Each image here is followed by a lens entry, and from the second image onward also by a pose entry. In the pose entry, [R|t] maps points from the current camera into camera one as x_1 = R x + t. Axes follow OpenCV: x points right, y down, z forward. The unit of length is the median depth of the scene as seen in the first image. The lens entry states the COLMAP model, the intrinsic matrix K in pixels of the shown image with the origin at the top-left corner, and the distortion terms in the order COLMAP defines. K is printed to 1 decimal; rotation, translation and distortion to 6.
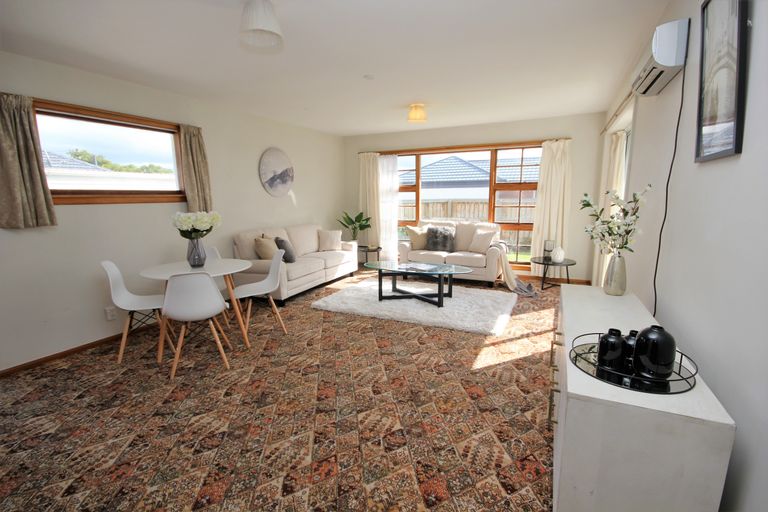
lens RADIAL K [[345.2, 0, 386.8], [0, 345.2, 257.5], [0, 0, 1]] dist [-0.003422, 0.000330]
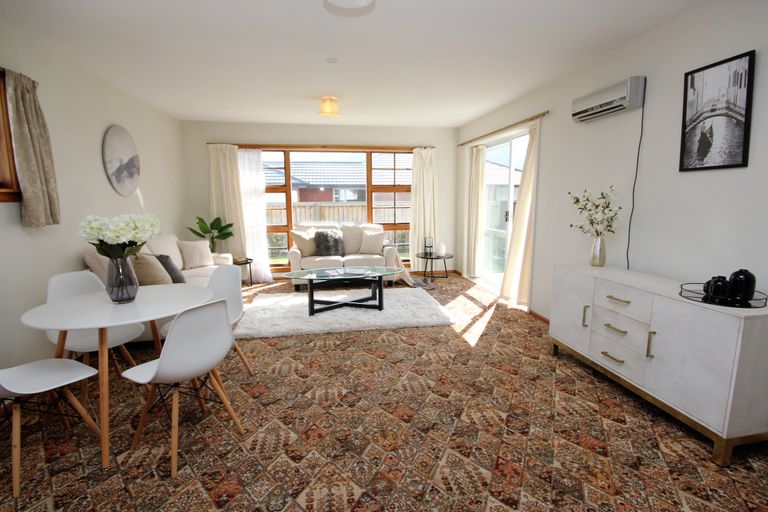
lens RADIAL K [[368.8, 0, 383.9], [0, 368.8, 258.8], [0, 0, 1]] dist [0.002301, -0.000348]
pose [[0.821919, -0.086249, 0.563037, -0.362857], [0.097416, 0.995191, 0.010242, -0.008412], [-0.561213, 0.046430, 0.826368, 0.114013]]
